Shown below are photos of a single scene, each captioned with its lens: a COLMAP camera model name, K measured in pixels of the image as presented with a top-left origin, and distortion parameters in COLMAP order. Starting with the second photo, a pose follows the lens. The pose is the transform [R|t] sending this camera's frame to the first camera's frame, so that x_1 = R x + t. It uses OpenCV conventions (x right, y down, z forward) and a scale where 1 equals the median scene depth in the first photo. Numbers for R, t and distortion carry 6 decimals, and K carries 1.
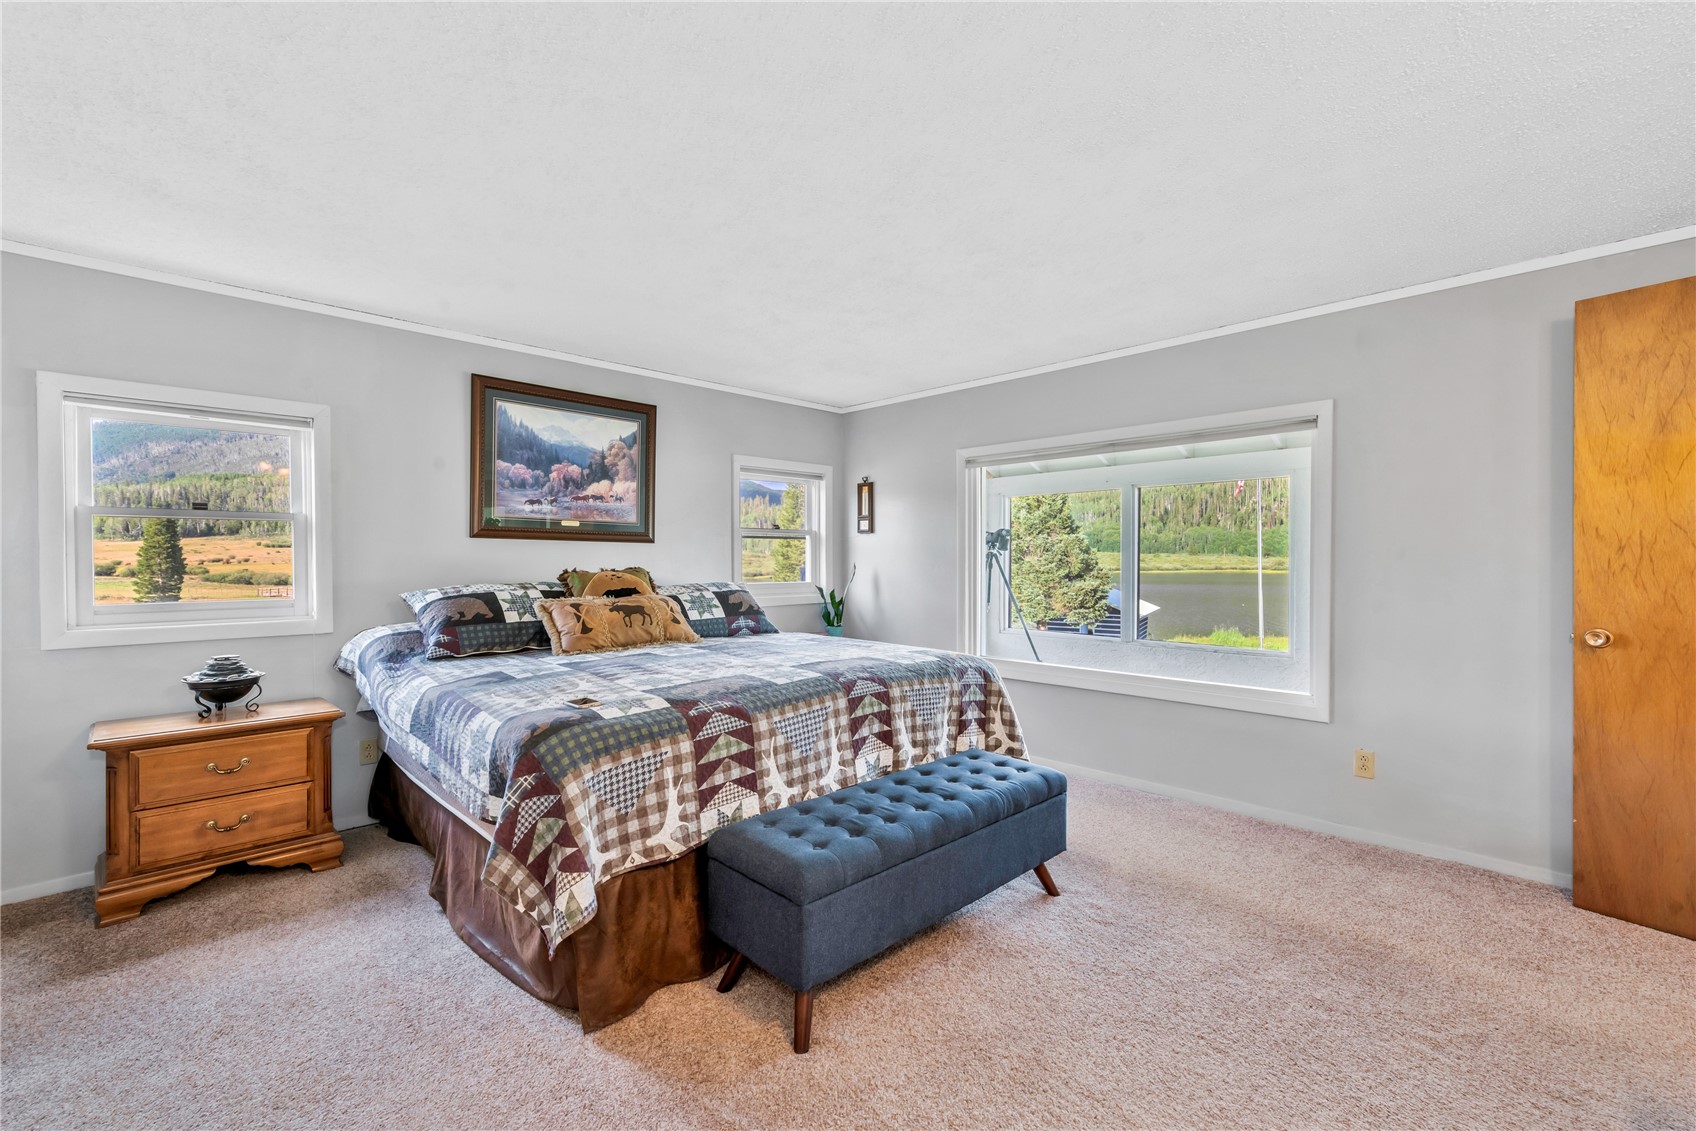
lens RADIAL K [[731.4, 0, 850.6], [0, 731.4, 565.9], [0, 0, 1]] dist [-0.001712, -0.000133]
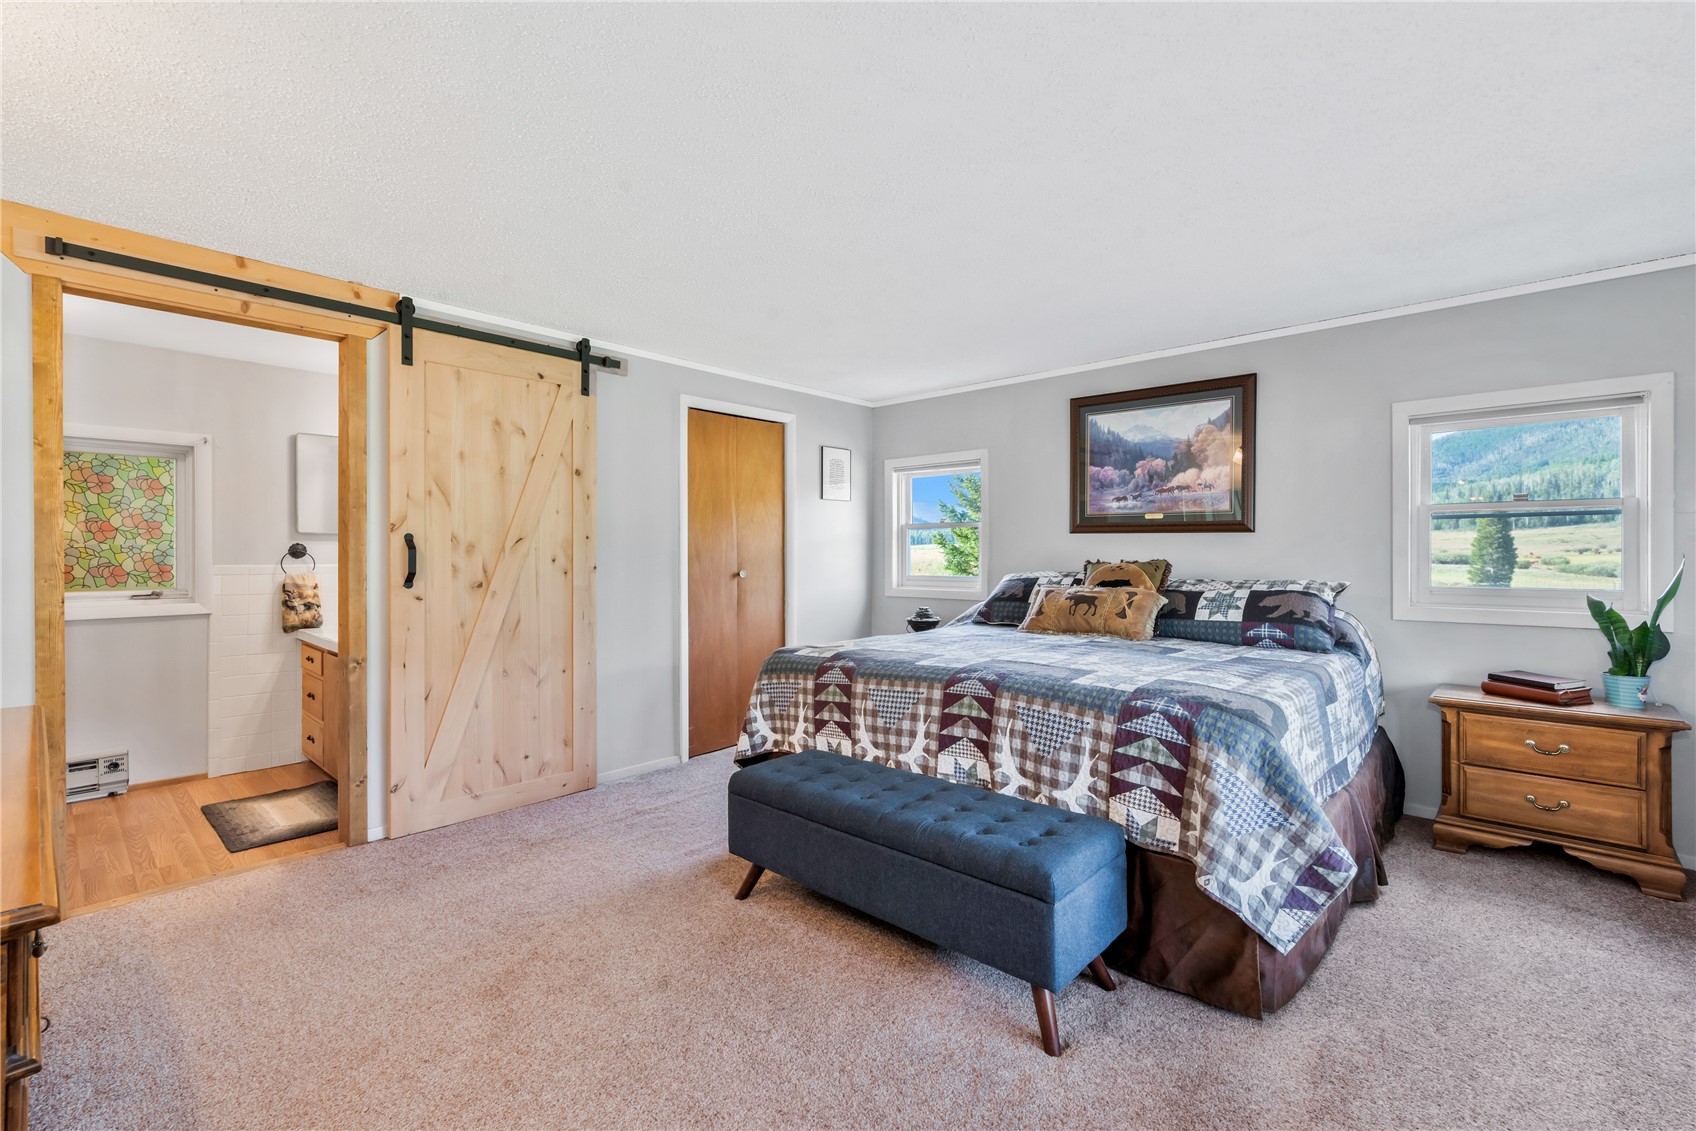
lens RADIAL K [[731.4, 0, 845.6], [0, 731.4, 556.6], [0, 0, 1]] dist [-0.001712, -0.000133]
pose [[0.059068, 0.006635, -0.998232, 0.645332], [-0.005493, 0.999965, 0.006321, -0.005662], [0.998239, 0.005110, 0.059103, 0.529505]]
